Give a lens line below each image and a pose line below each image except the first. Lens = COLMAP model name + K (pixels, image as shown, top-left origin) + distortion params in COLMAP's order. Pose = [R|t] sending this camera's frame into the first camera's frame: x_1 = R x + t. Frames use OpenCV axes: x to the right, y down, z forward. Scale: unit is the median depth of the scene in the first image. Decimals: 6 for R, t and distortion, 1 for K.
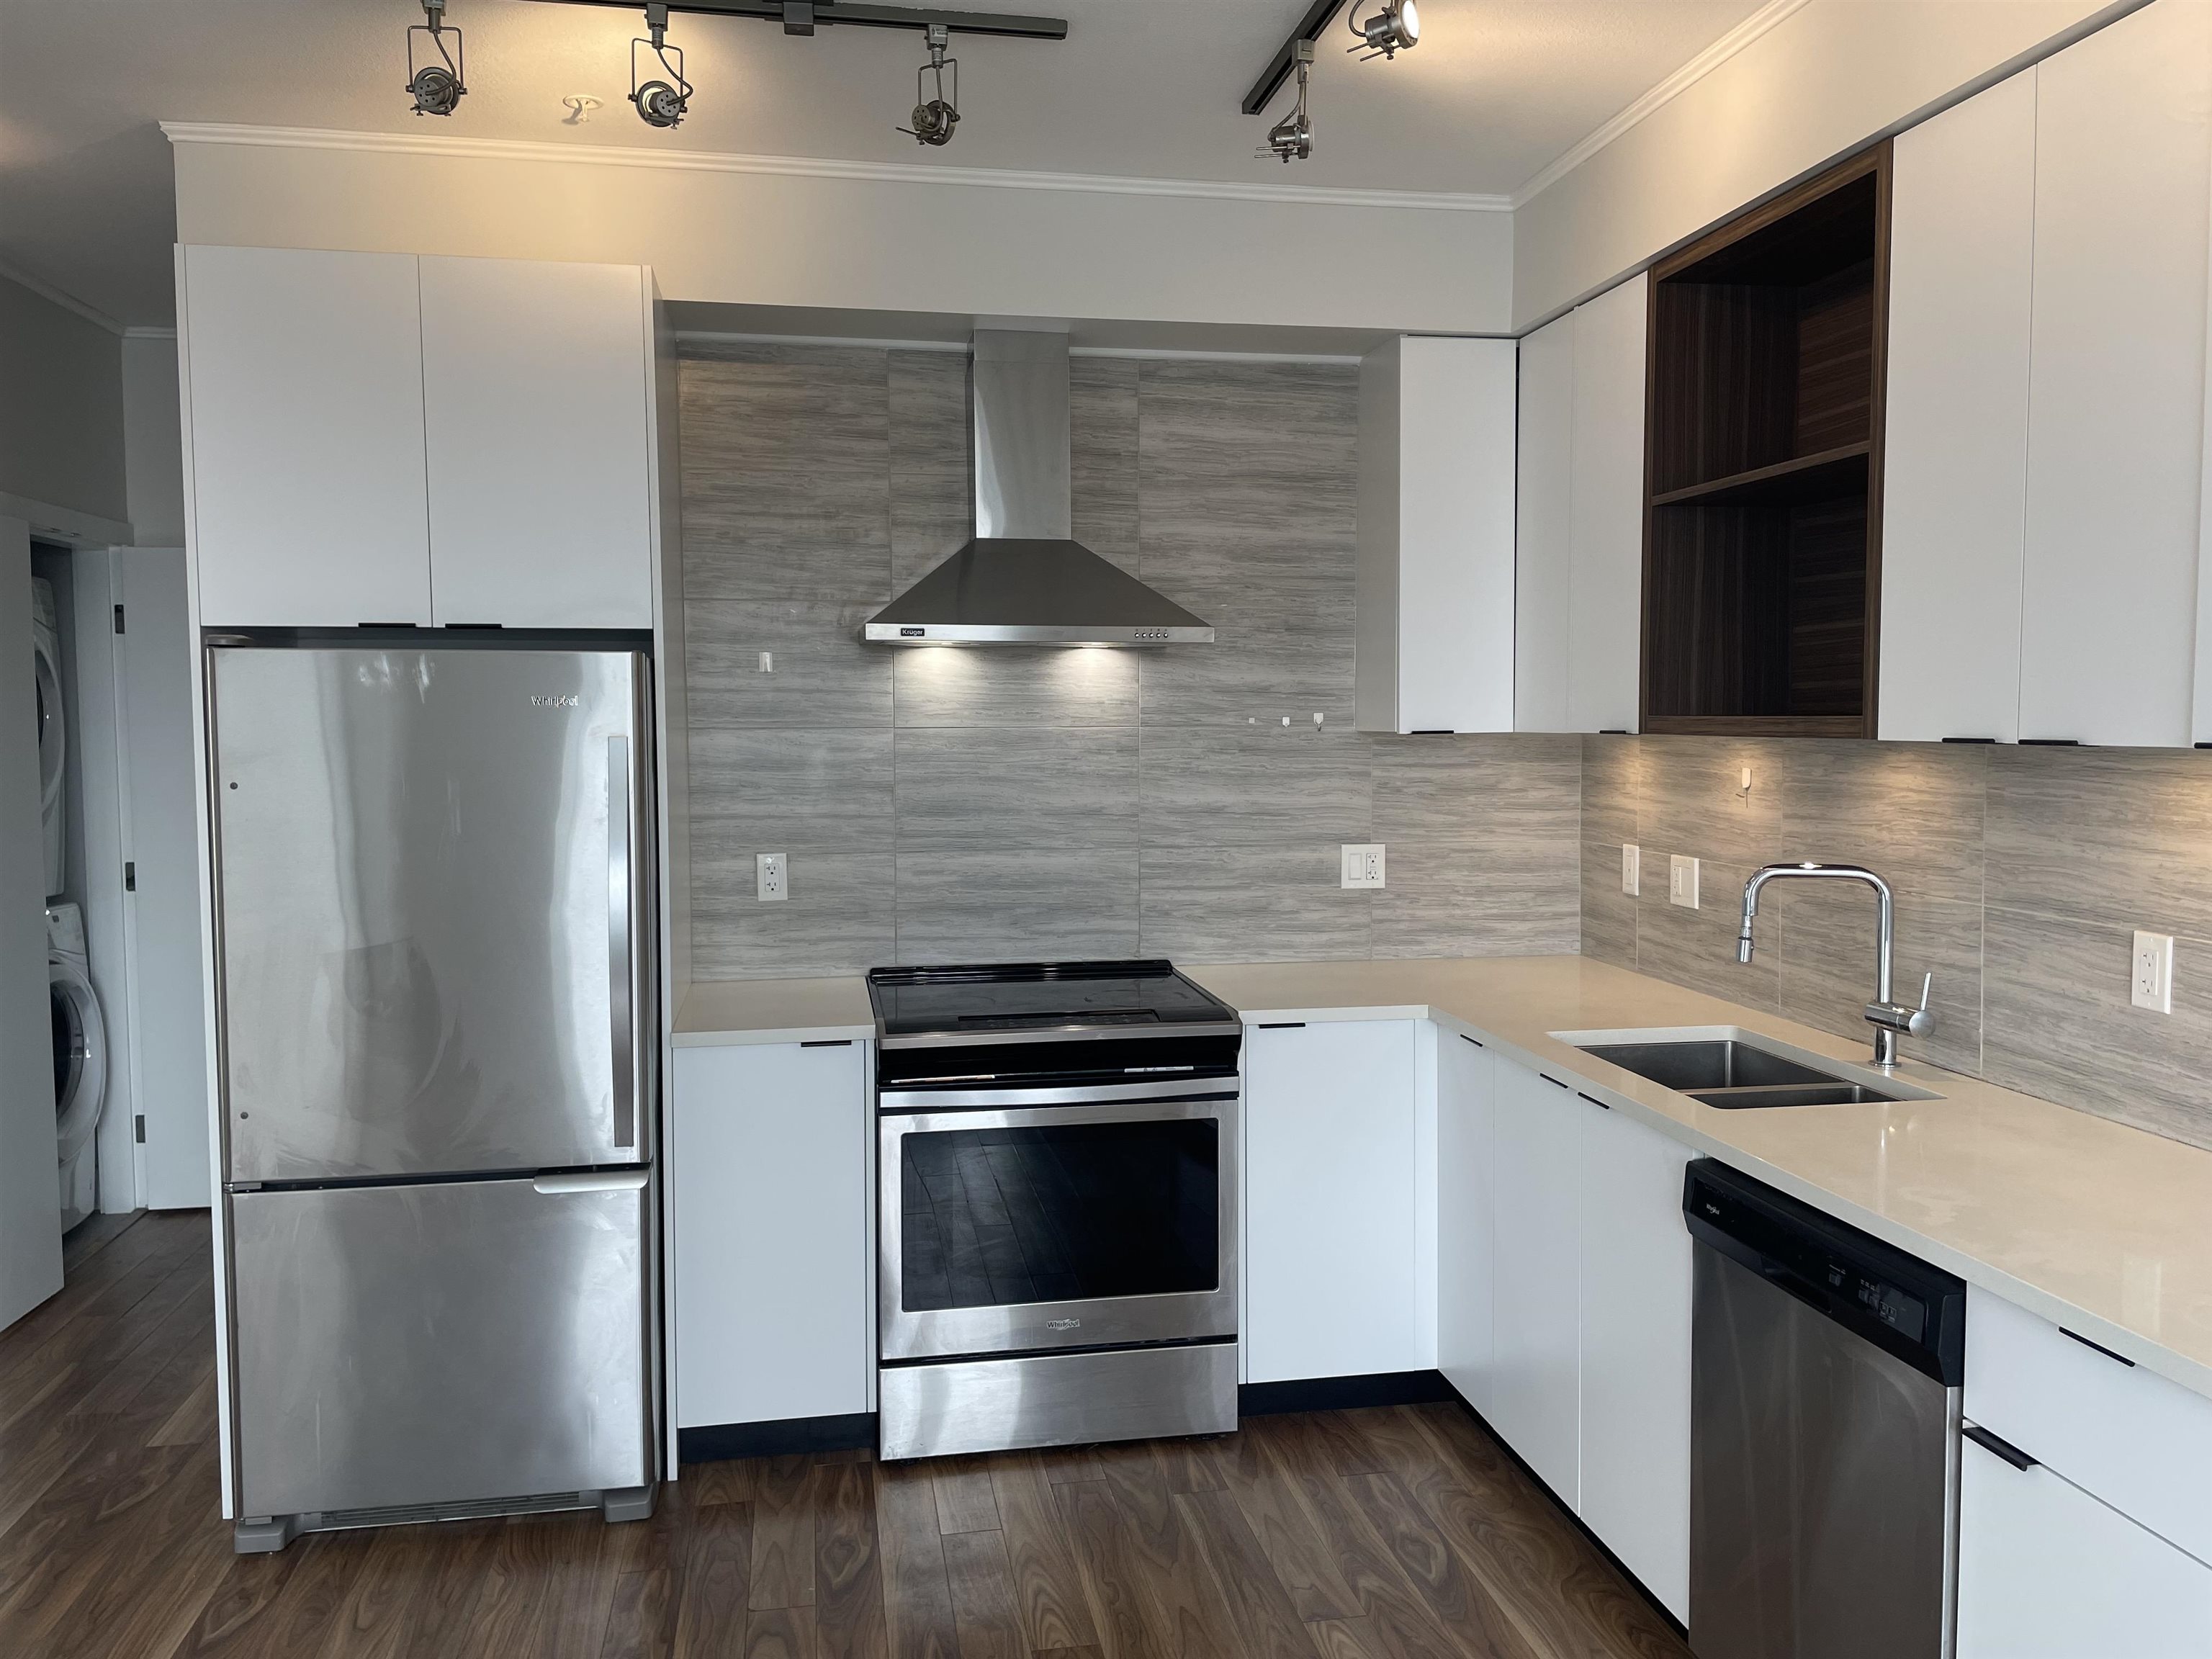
lens RADIAL K [[1662.1, 0, 1105.6], [0, 1662.1, 822.5], [0, 0, 1]] dist [0.110360, -0.147427]
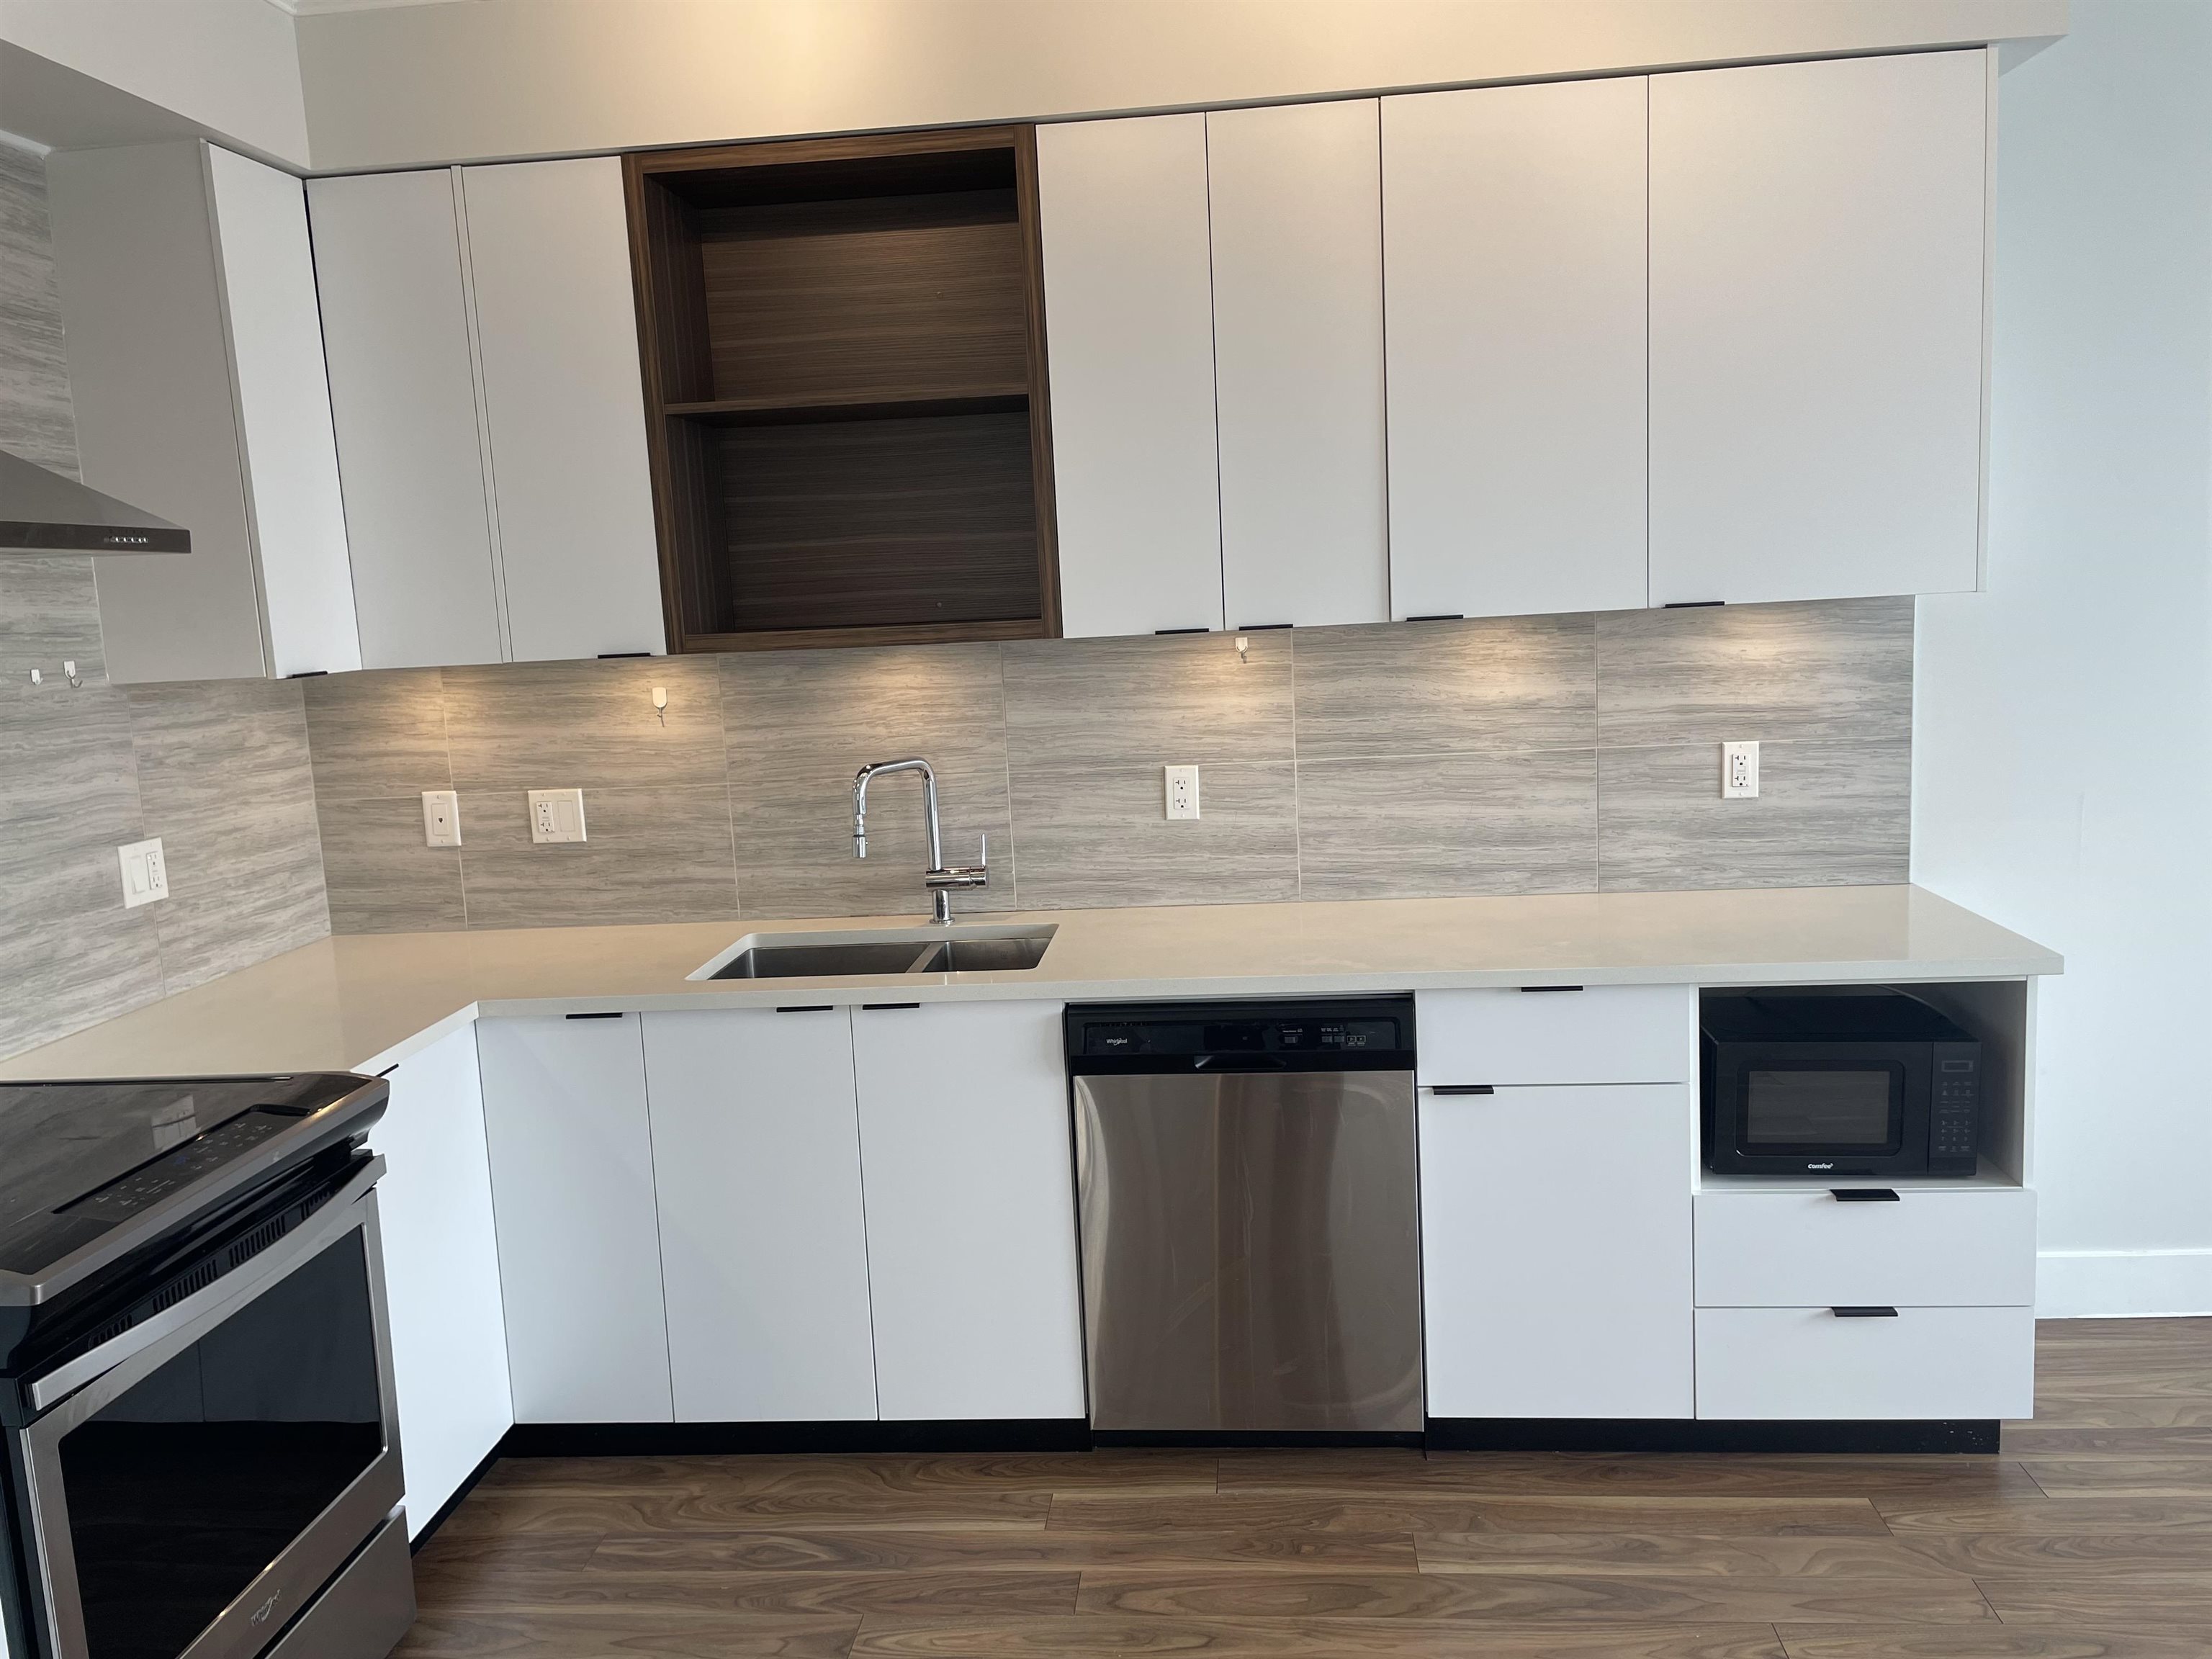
lens RADIAL K [[1662.1, 0, 1105.6], [0, 1662.1, 822.5], [0, 0, 1]] dist [0.110360, -0.147427]
pose [[0.264983, -0.144495, 0.953365, -0.462759], [0.112523, 0.986587, 0.118255, -0.037433], [-0.957665, 0.075941, 0.277687, 0.432122]]
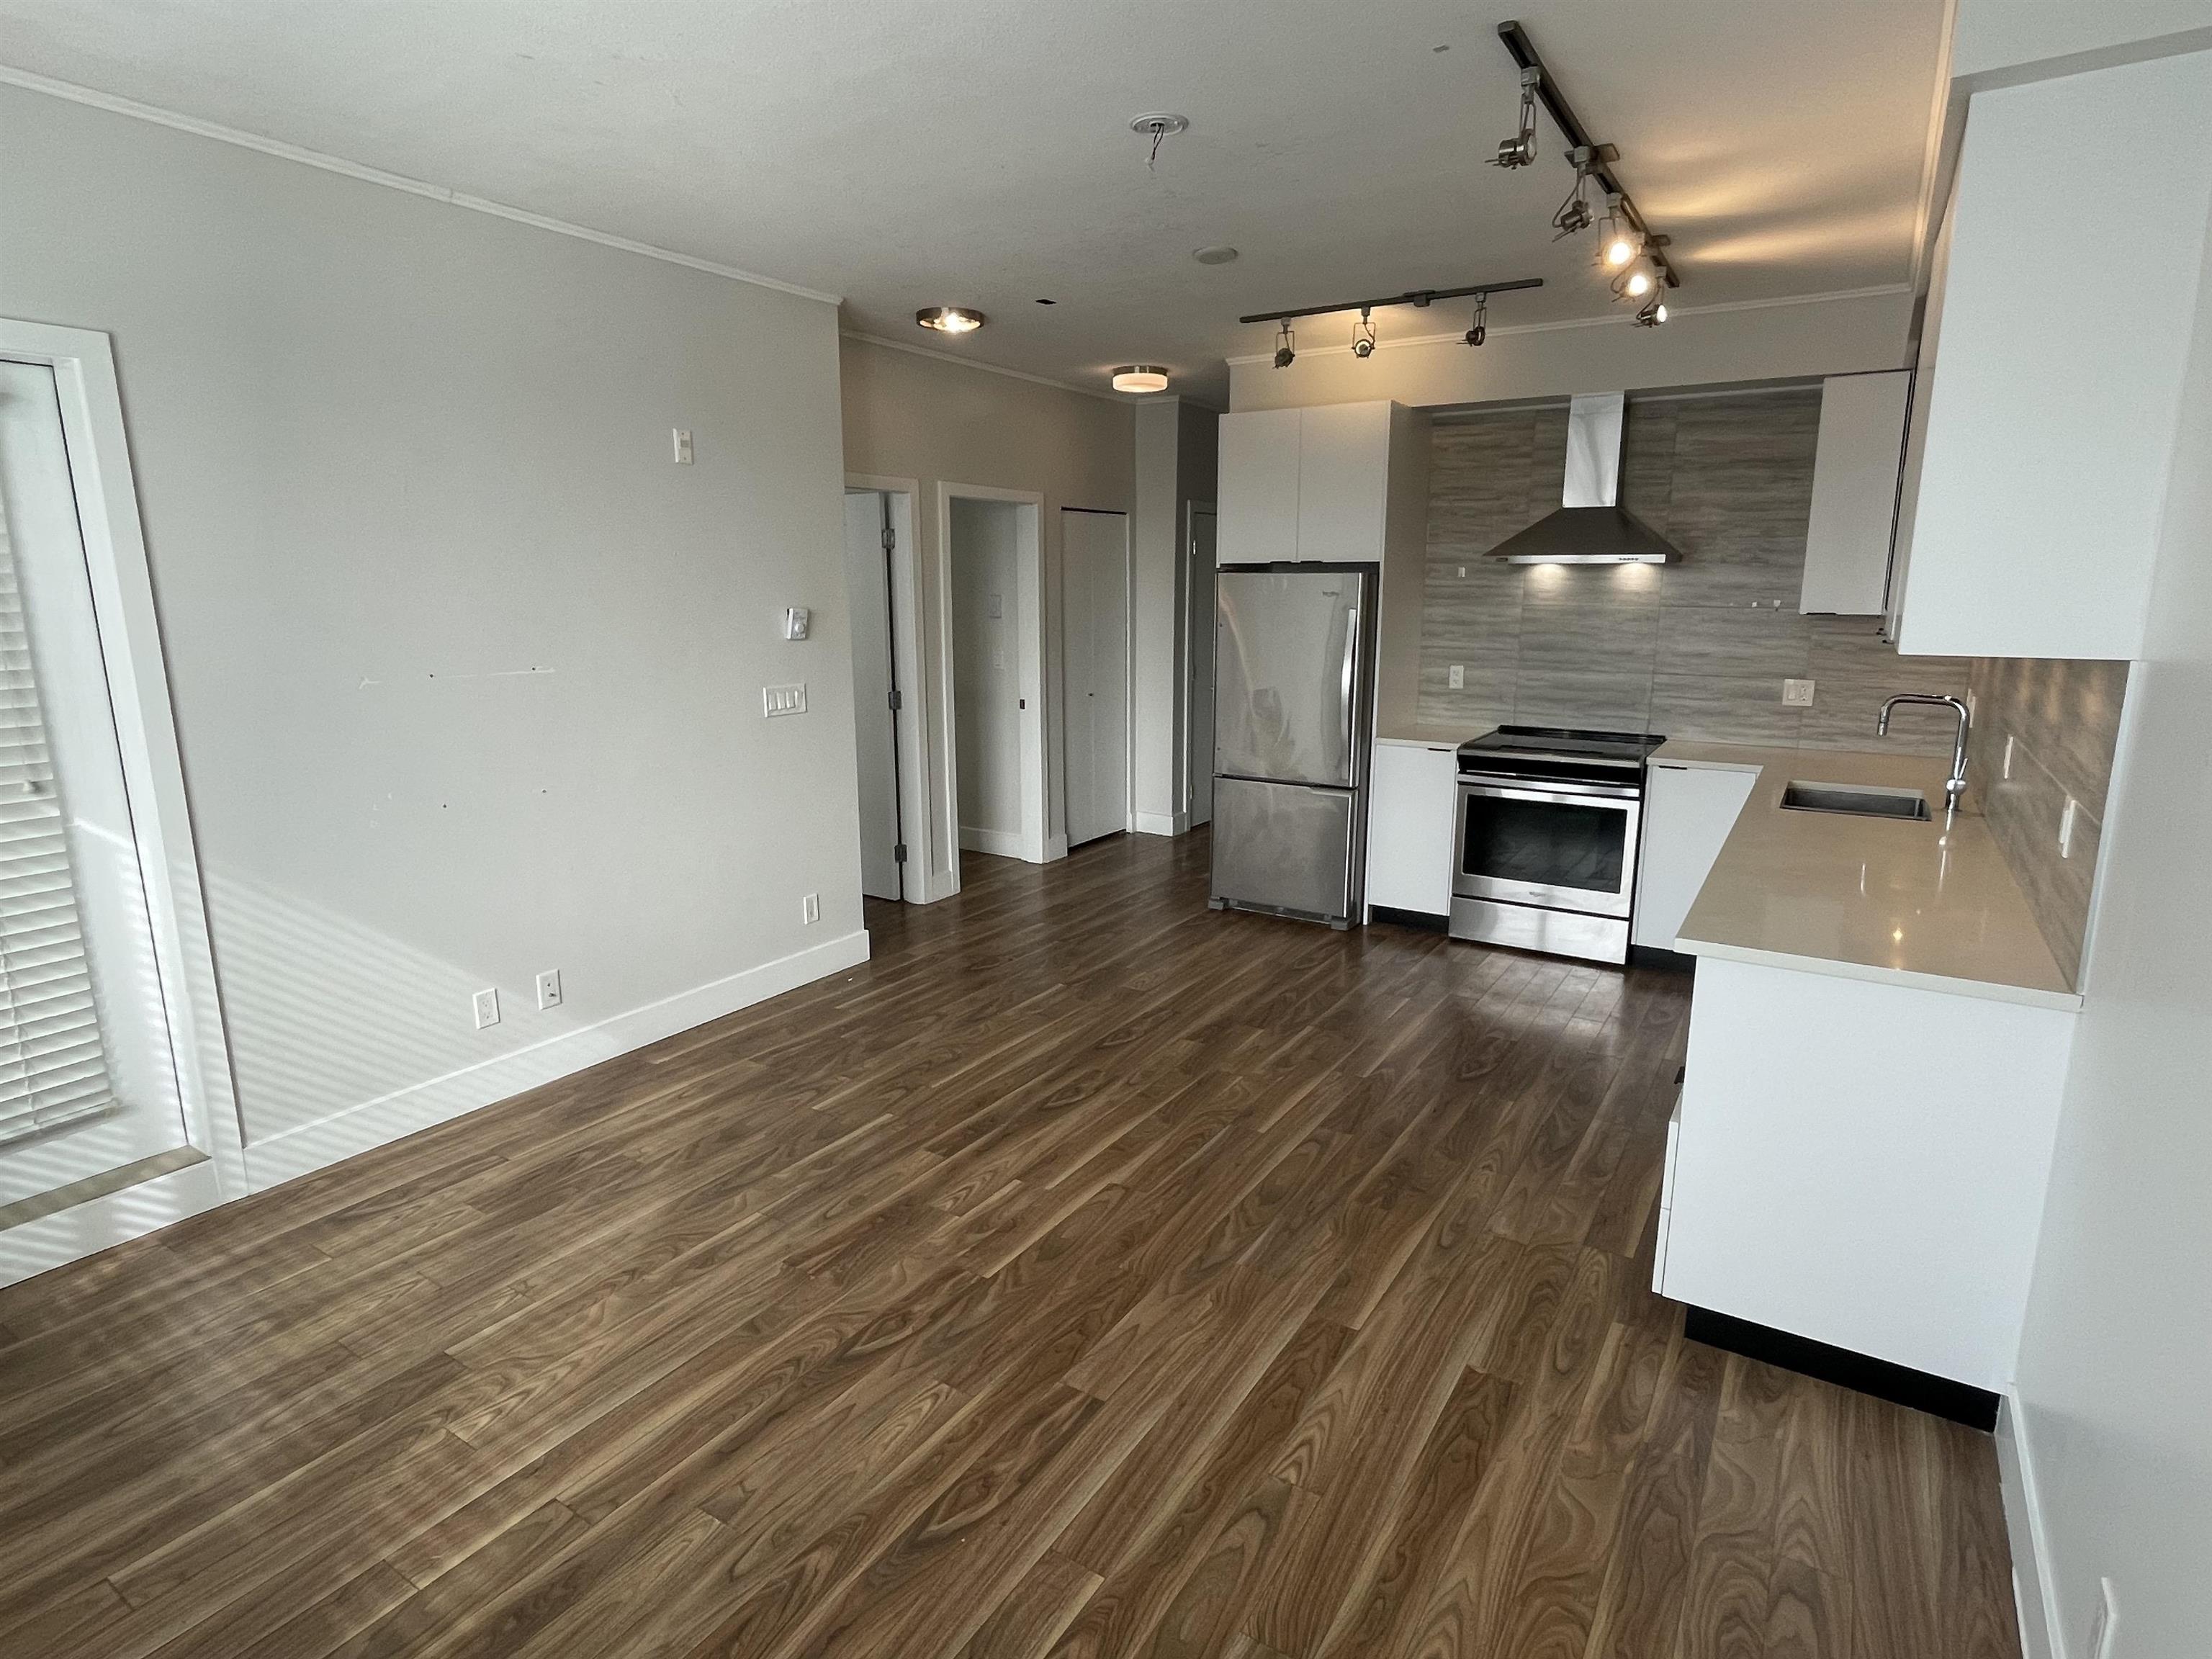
lens RADIAL K [[1156.0, 0, 1115.0], [0, 1156.0, 828.8], [0, 0, 1]] dist [-0.002616, 0.000170]
pose [[0.740573, 0.143125, -0.656557, 0.467078], [-0.048615, 0.985905, 0.160085, 0.009325], [0.670215, -0.086636, 0.737093, -0.375727]]
